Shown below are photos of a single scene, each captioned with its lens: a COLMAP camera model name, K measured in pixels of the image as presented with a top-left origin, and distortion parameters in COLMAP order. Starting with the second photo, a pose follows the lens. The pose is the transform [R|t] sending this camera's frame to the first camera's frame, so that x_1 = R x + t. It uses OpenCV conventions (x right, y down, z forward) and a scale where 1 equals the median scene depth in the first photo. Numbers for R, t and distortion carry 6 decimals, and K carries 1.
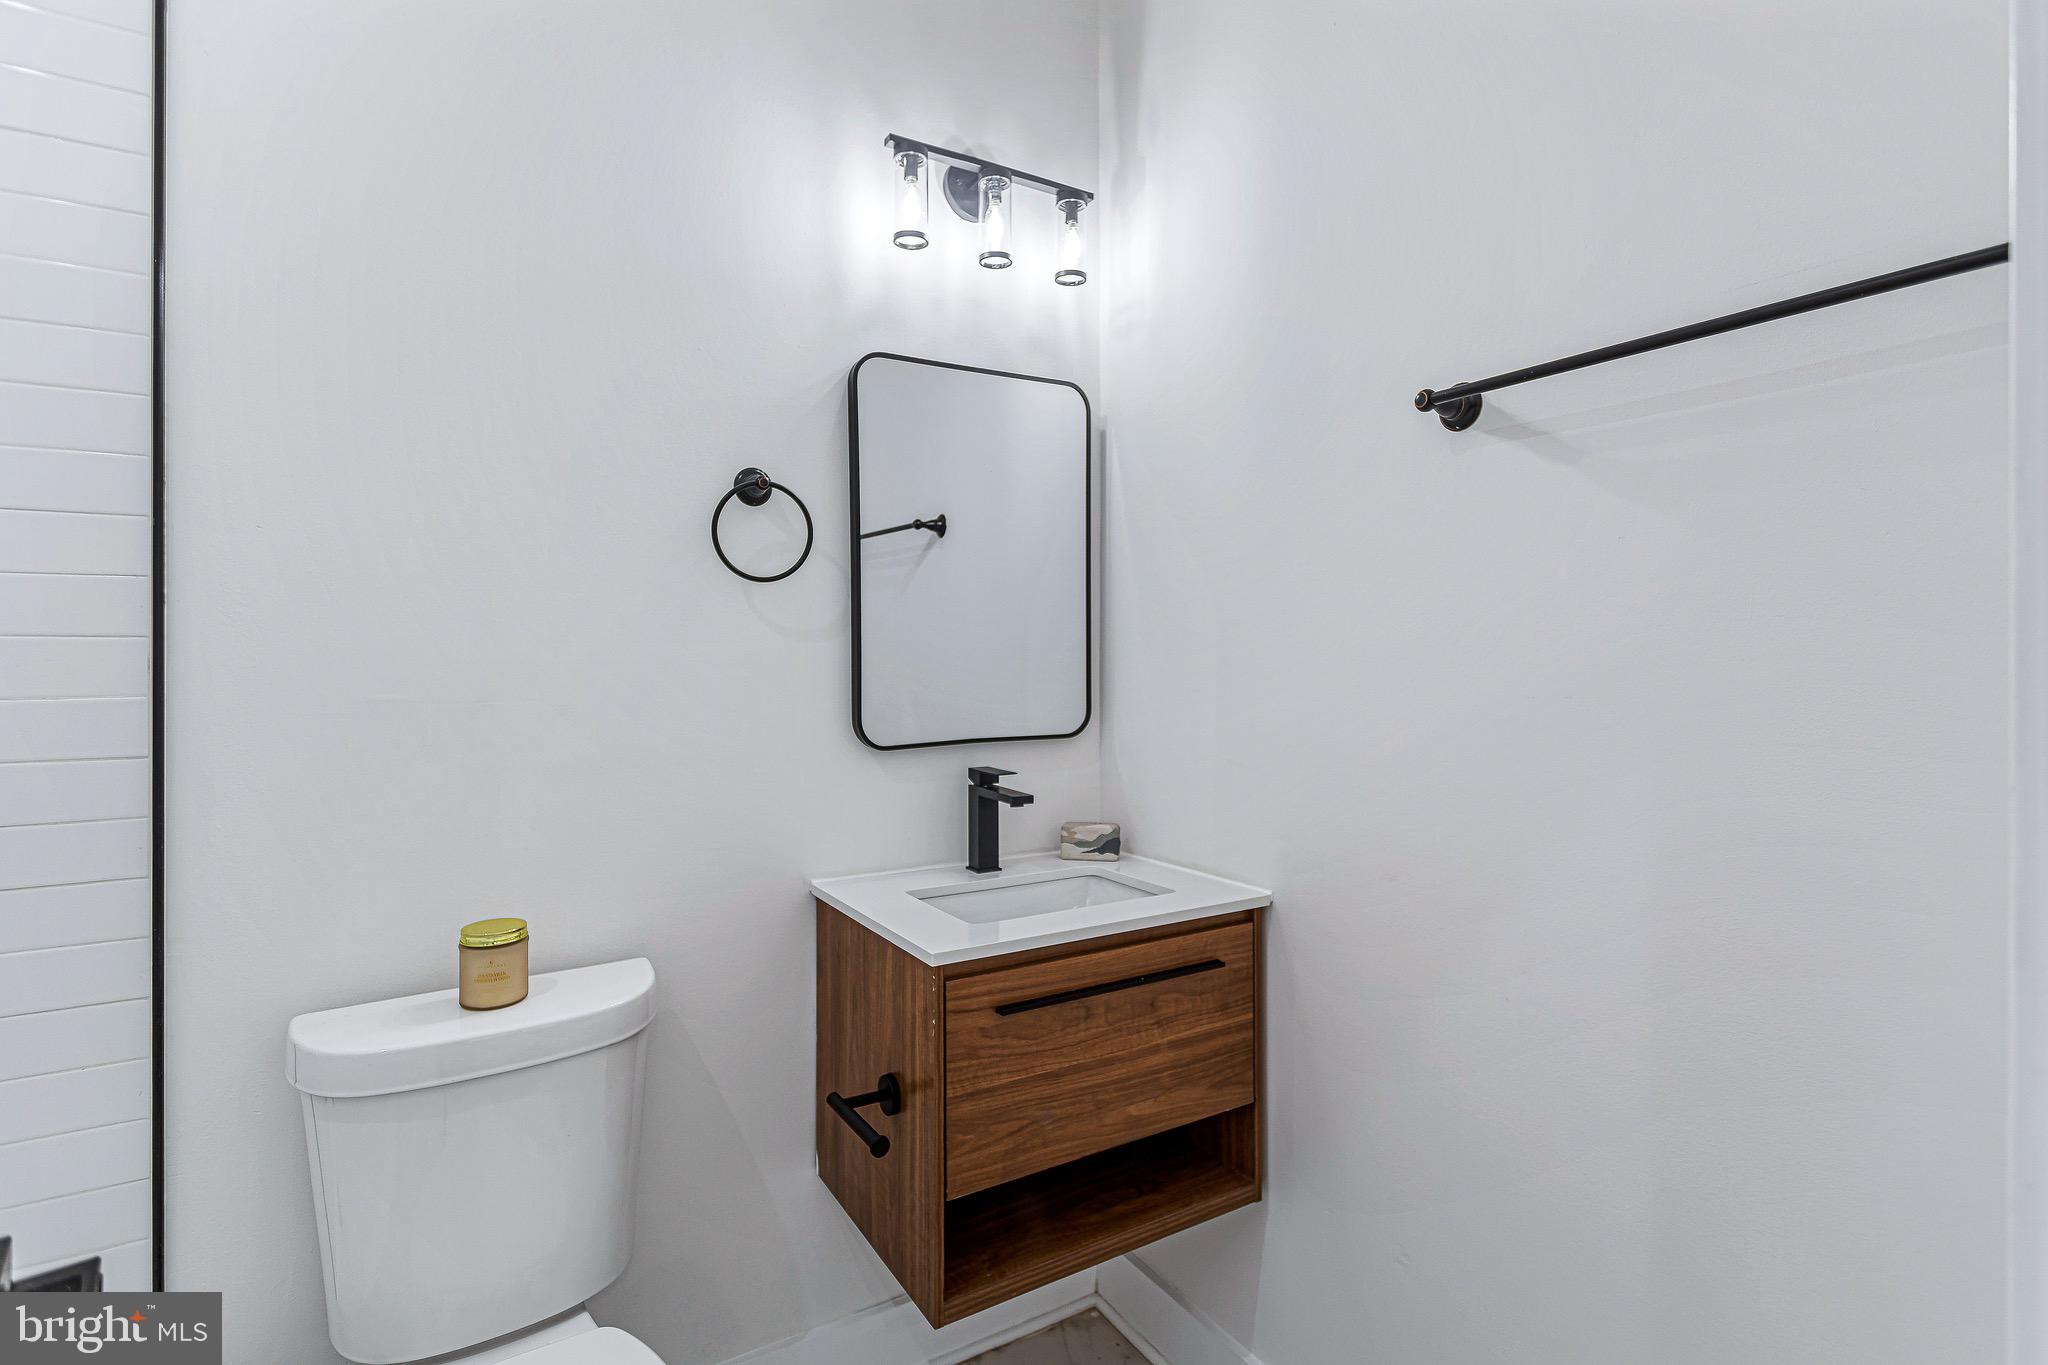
lens RADIAL K [[987.3, 0, 1024.7], [0, 987.3, 672.7], [0, 0, 1]] dist [-0.011025, 0.004576]
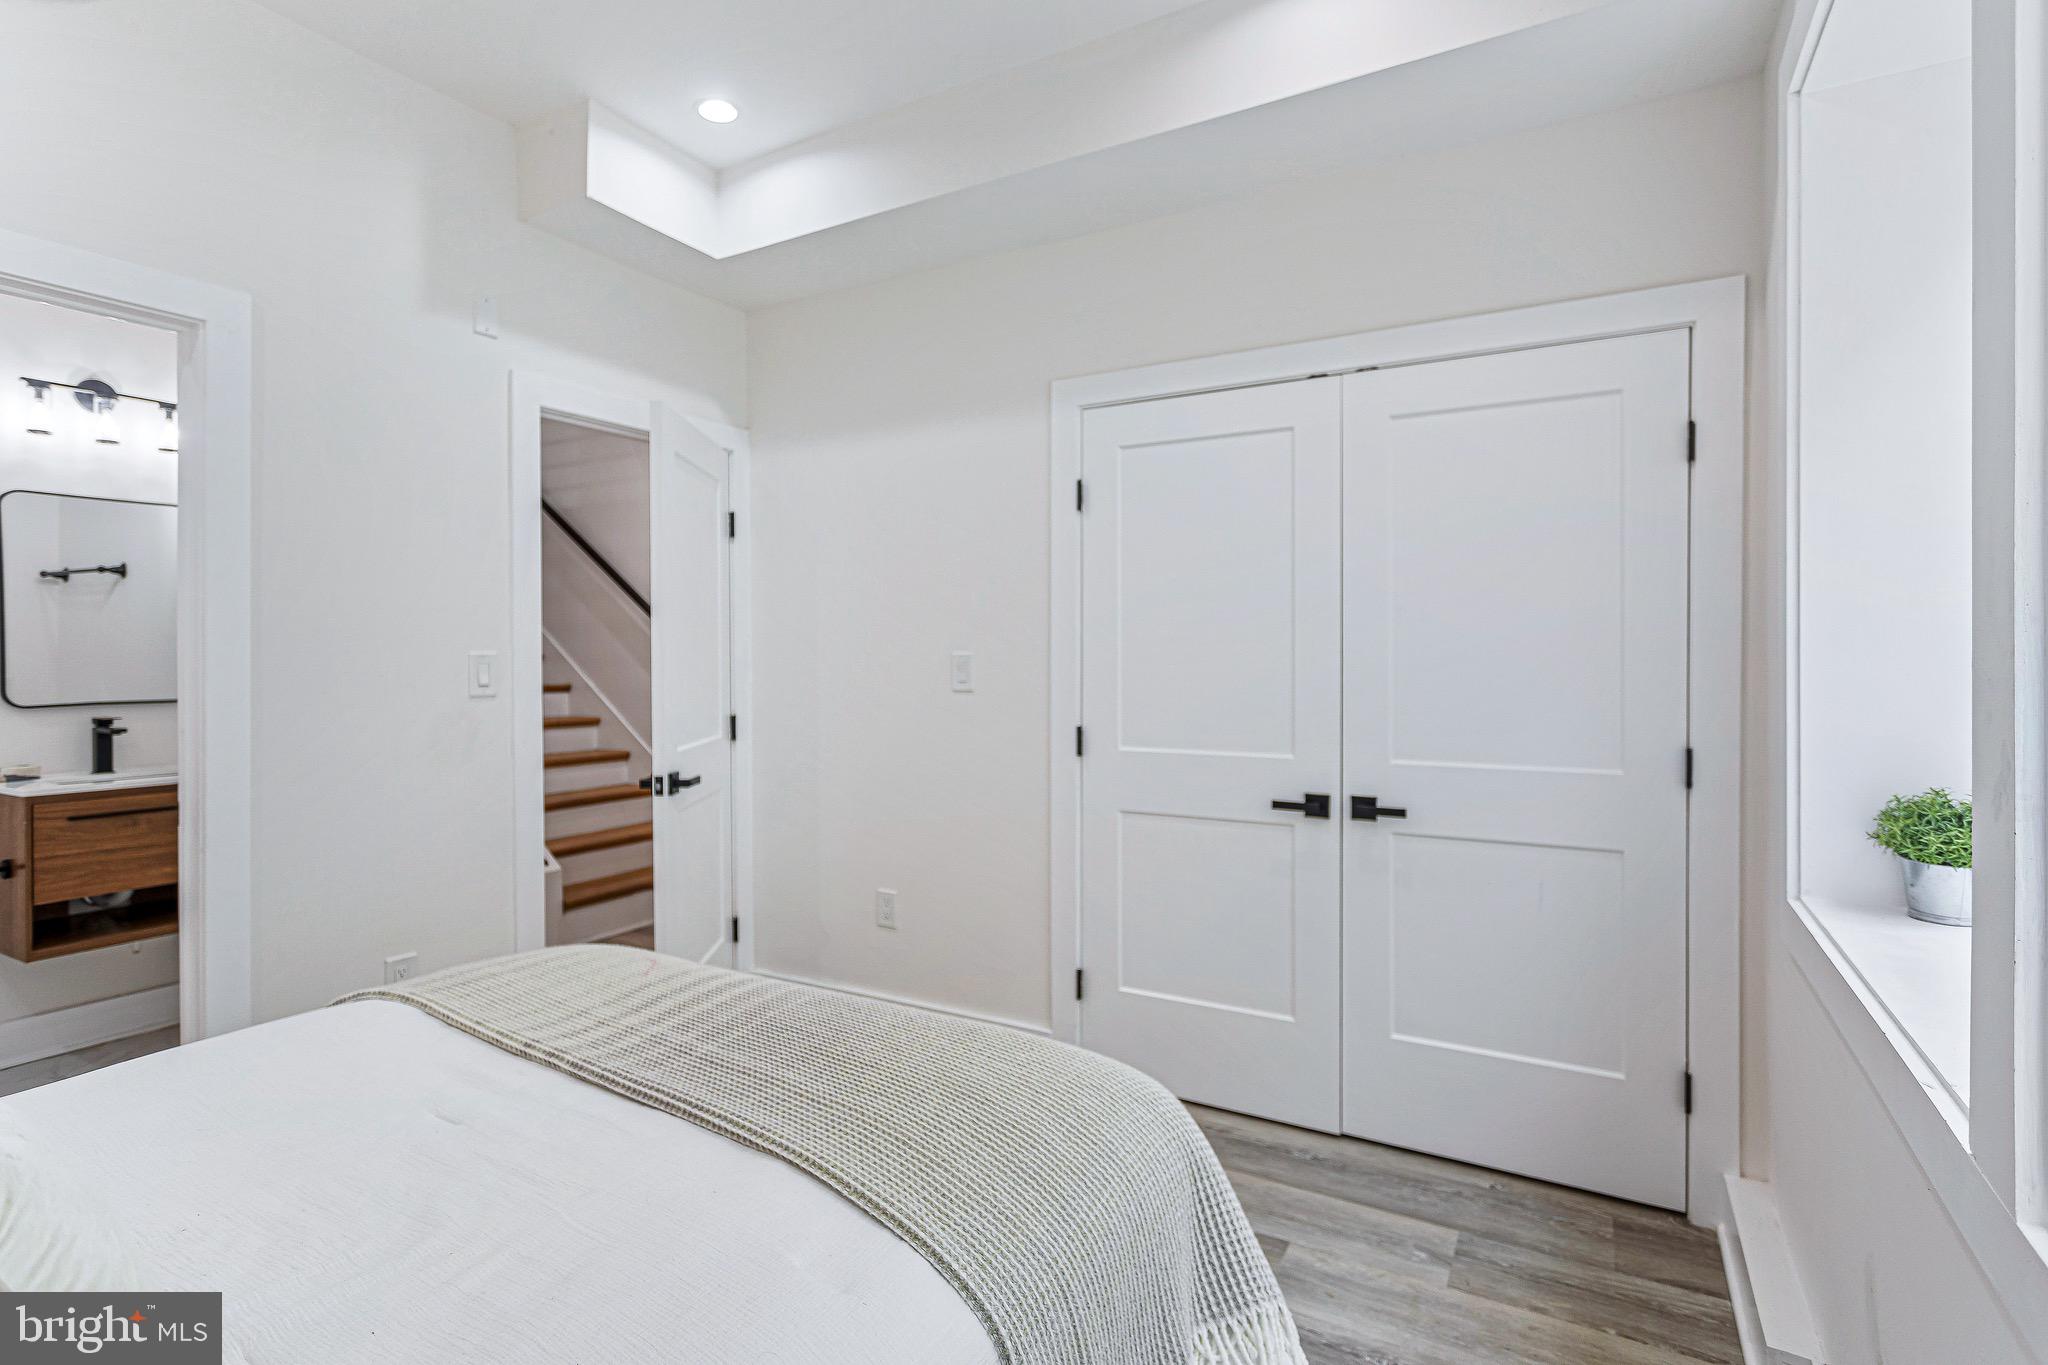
lens RADIAL K [[987.3, 0, 1015.3], [0, 987.3, 660.7], [0, 0, 1]] dist [-0.011025, 0.004576]
pose [[0.876548, -0.008285, 0.481243, 0.601542], [0.015031, 0.999835, -0.010164, 0.037157], [-0.481080, 0.016143, 0.876528, -1.499140]]
